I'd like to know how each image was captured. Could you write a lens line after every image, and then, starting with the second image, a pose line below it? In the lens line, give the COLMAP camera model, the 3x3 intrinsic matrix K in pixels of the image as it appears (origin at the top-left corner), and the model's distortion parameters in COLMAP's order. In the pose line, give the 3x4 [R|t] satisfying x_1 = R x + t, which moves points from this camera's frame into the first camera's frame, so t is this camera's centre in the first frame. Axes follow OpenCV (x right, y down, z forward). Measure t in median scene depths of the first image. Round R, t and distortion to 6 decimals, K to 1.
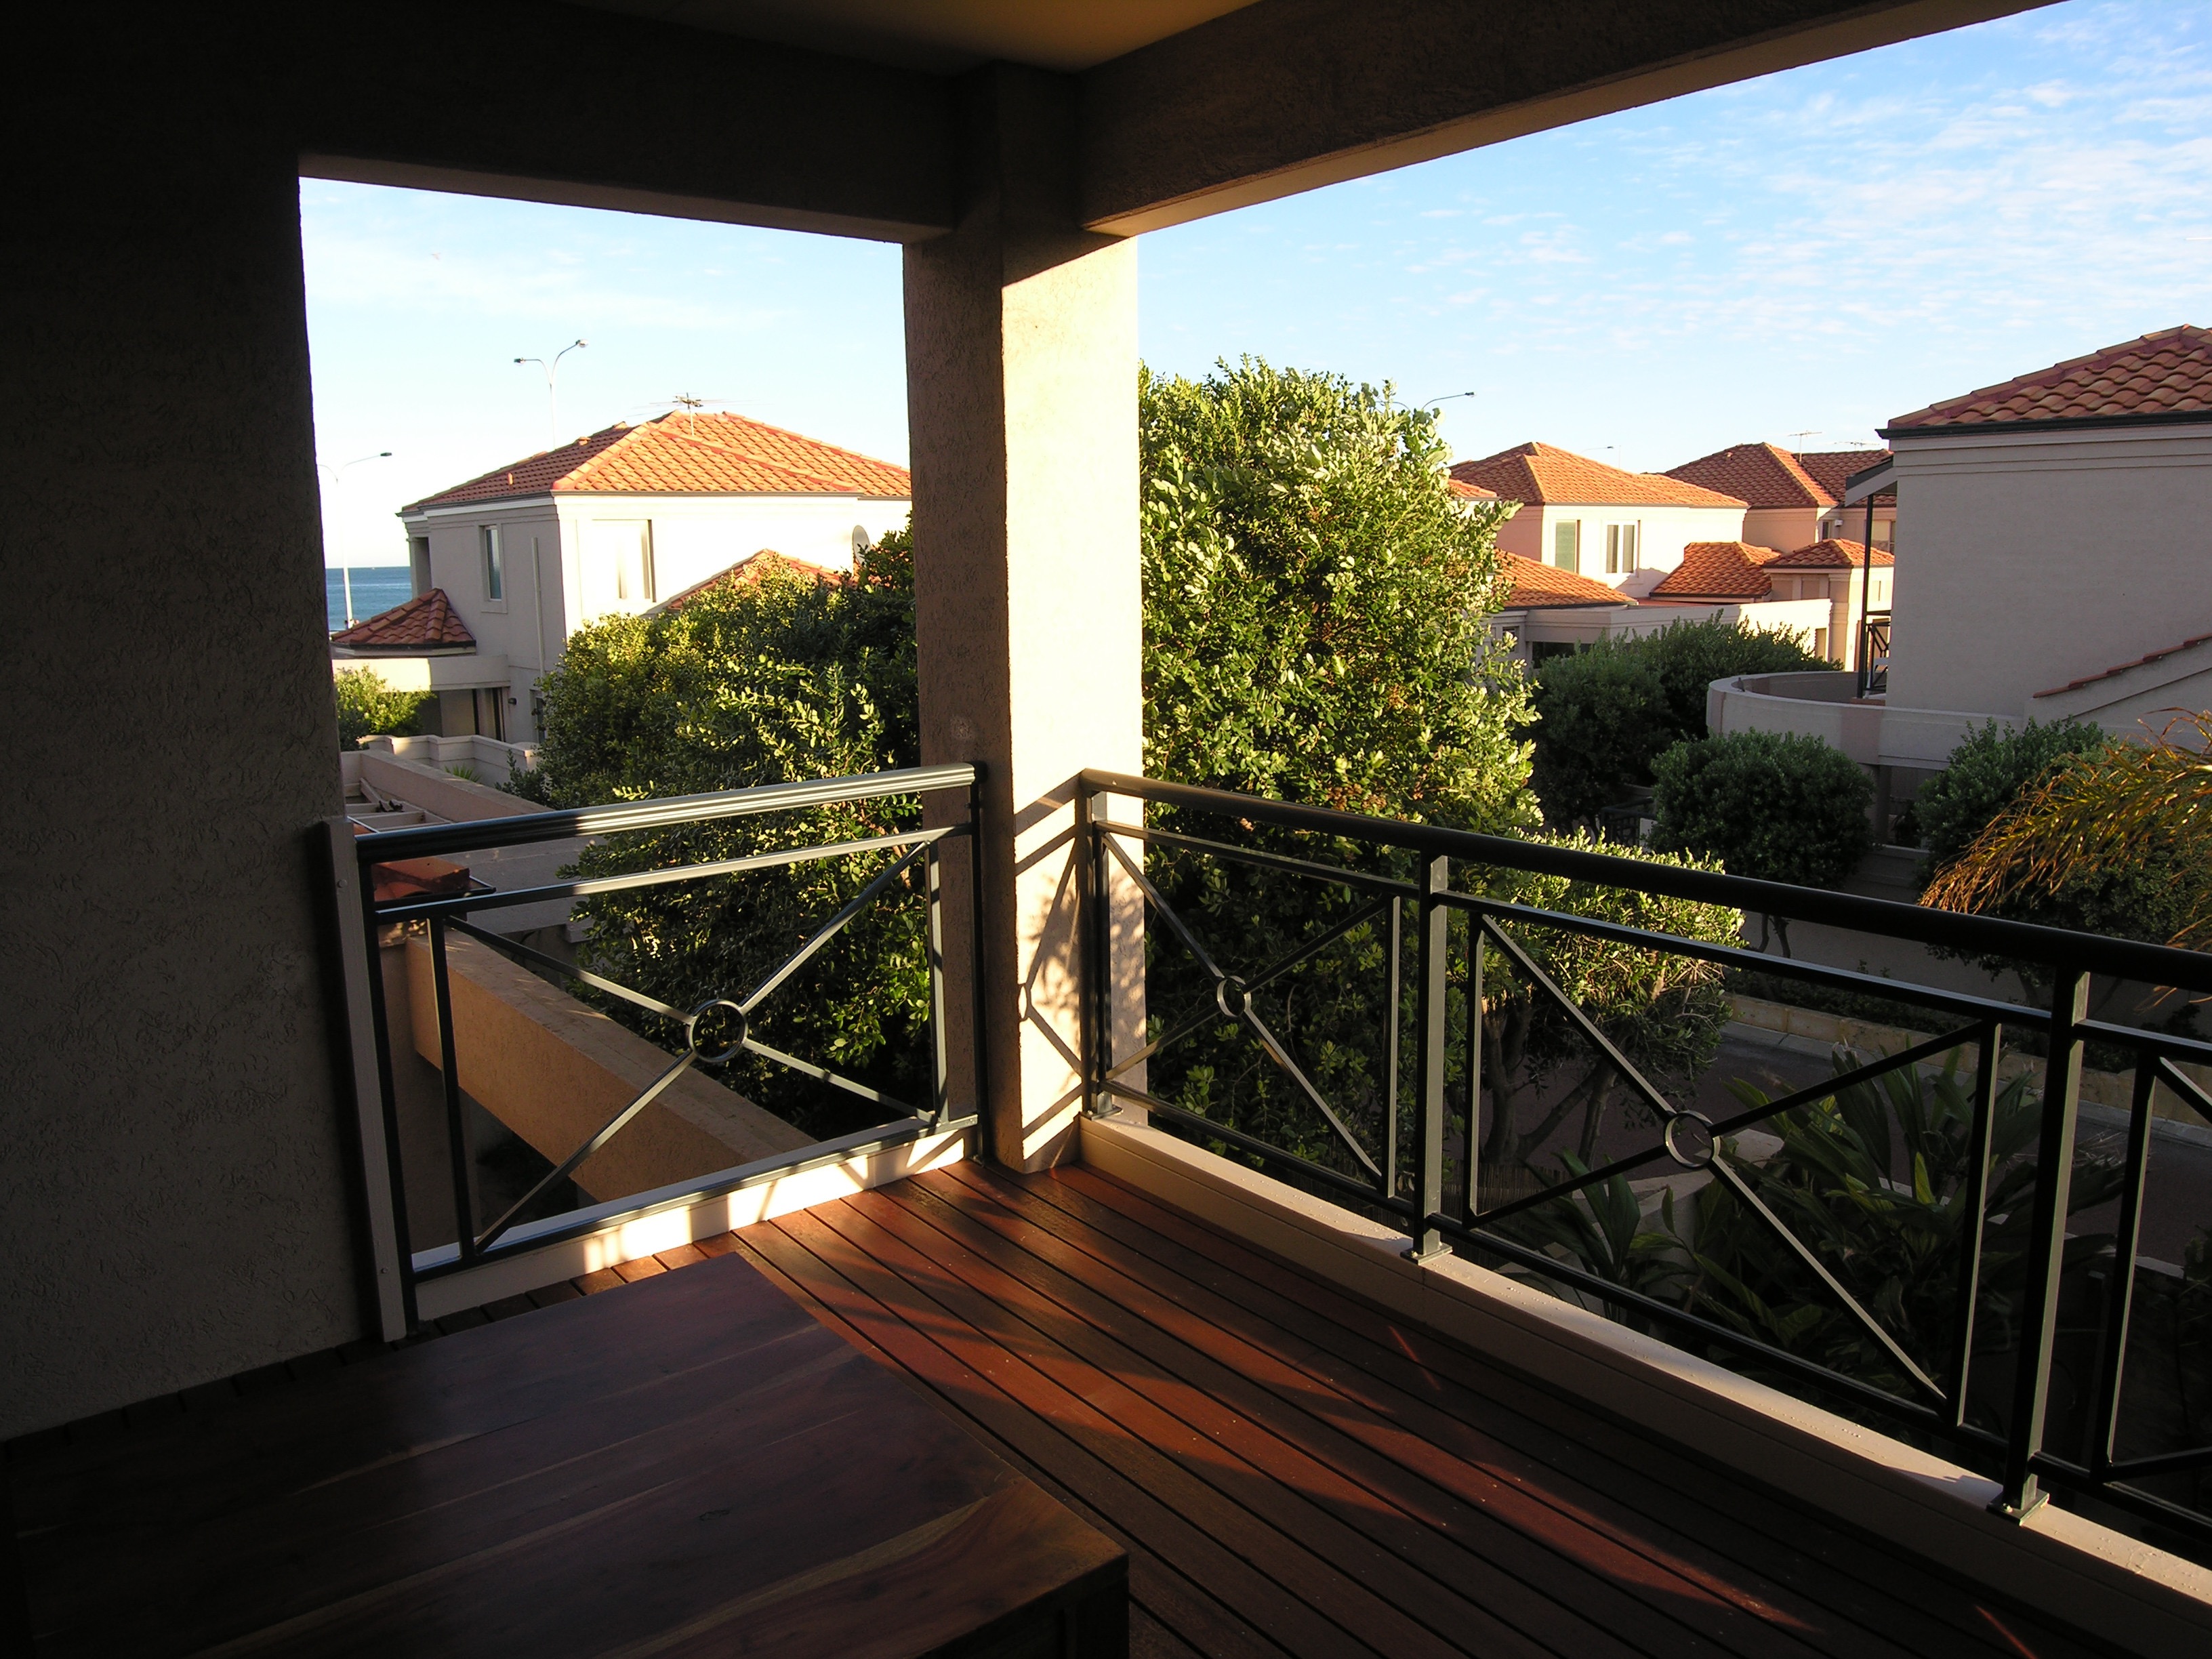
lens RADIAL K [[1570.8, 0, 1094.6], [0, 1570.8, 801.4], [0, 0, 1]] dist [-0.061223, 0.002565]
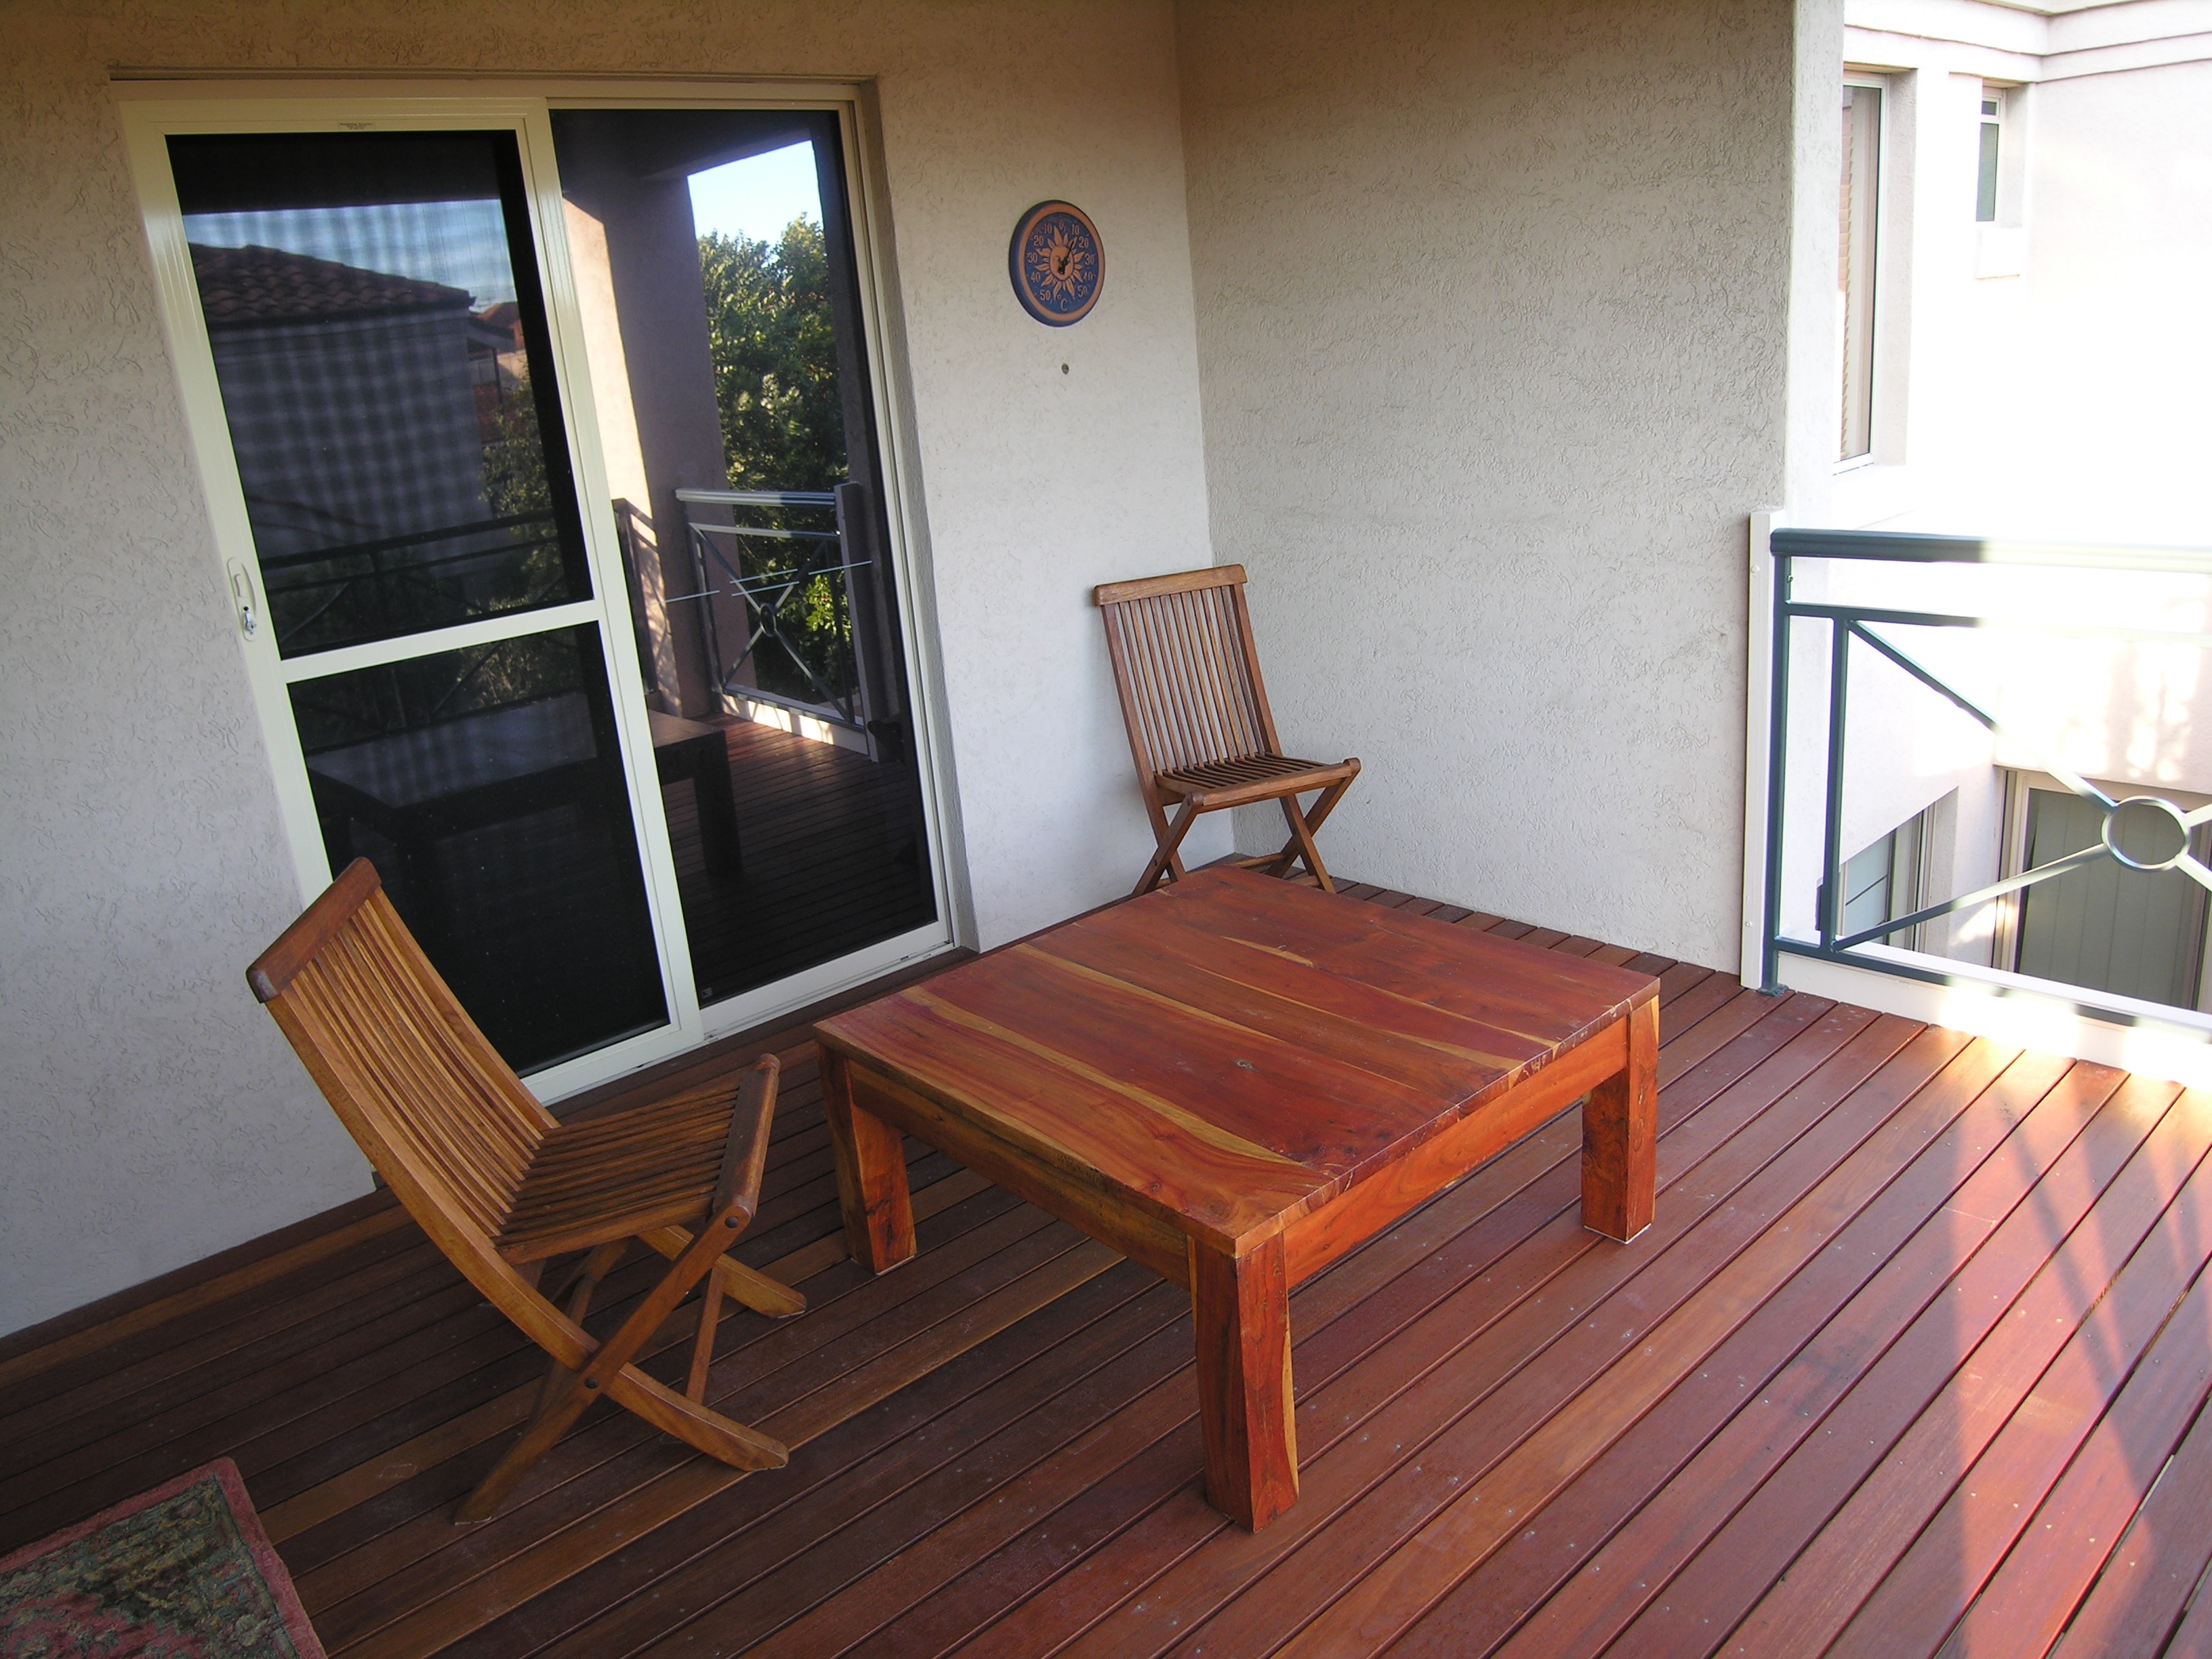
lens RADIAL K [[1570.8, 0, 1094.6], [0, 1570.8, 801.4], [0, 0, 1]] dist [-0.061223, 0.002565]
pose [[0.053095, 0.301497, -0.951988, 0.462417], [-0.068074, 0.952207, 0.297770, -0.067933], [0.996266, 0.048995, 0.071082, 0.373694]]
